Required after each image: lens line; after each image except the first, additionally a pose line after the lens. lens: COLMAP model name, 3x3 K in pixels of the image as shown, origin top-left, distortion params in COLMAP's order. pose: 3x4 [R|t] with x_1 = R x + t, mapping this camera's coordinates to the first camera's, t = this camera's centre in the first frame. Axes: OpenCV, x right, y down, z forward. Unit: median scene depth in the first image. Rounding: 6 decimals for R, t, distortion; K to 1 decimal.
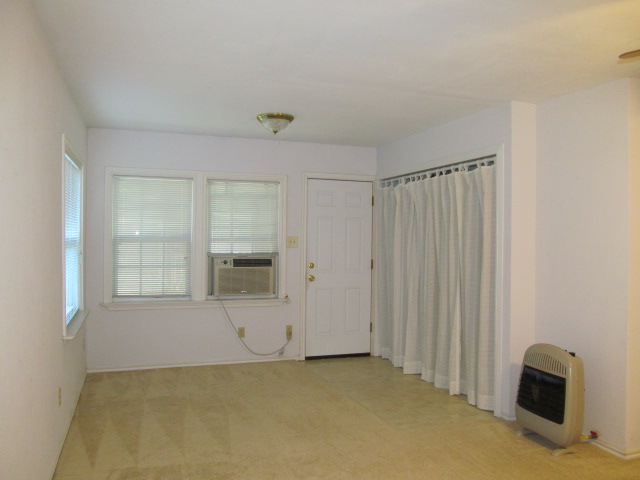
lens RADIAL K [[534.5, 0, 321.1], [0, 534.5, 239.4], [0, 0, 1]] dist [-0.049934, 0.010015]
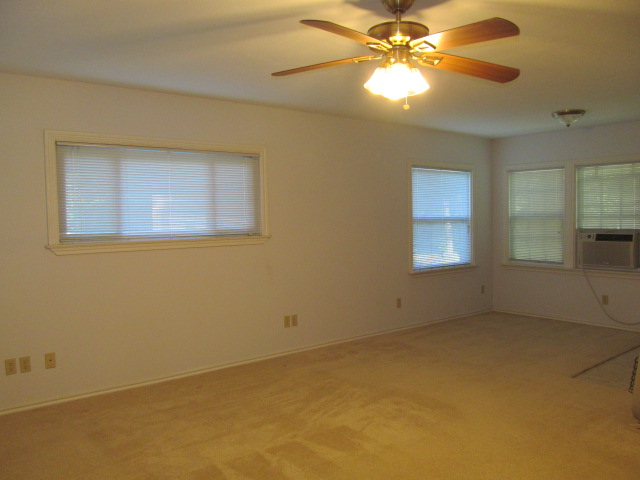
lens RADIAL K [[534.5, 0, 320.8], [0, 534.5, 240.0], [0, 0, 1]] dist [-0.049934, 0.010015]
pose [[0.354702, 0.026262, -0.934611, 0.679853], [0.012120, 0.999392, 0.032682, 0.005960], [0.934901, -0.022920, 0.354168, 0.055584]]
